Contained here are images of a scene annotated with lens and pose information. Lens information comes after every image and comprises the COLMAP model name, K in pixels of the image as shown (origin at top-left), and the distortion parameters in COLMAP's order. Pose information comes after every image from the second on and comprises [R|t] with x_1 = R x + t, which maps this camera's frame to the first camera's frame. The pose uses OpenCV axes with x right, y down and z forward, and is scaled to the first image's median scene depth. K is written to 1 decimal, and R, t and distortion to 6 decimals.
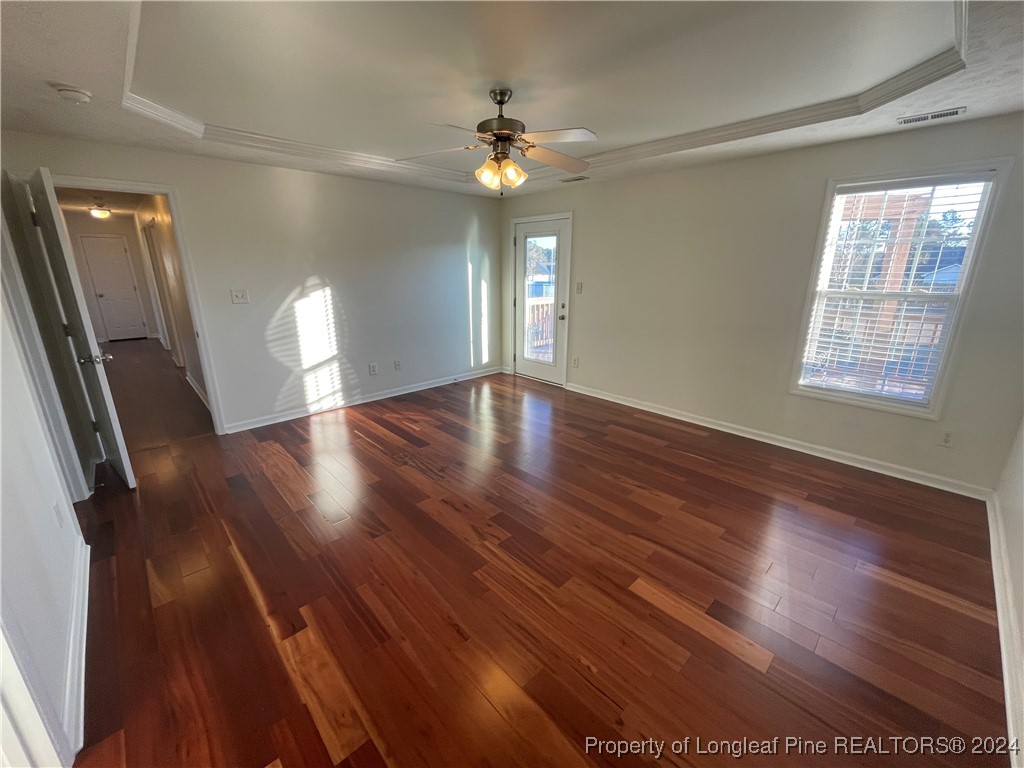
lens RADIAL K [[414.3, 0, 512.0], [0, 414.3, 384.0], [0, 0, 1]] dist [0.000243, 0.000051]
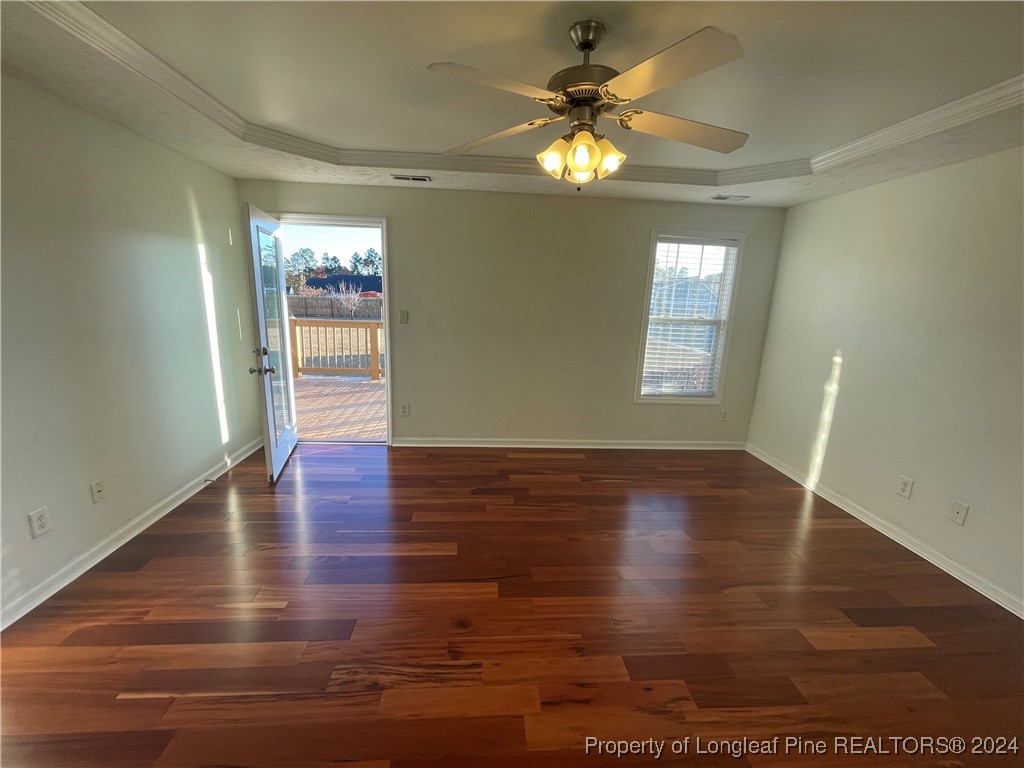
lens RADIAL K [[414.3, 0, 512.0], [0, 414.3, 384.0], [0, 0, 1]] dist [0.000243, 0.000051]
pose [[0.633211, -0.145181, 0.760241, -0.473802], [0.174315, 0.983765, 0.042678, -0.153022], [-0.754094, 0.105497, 0.648238, 0.523128]]
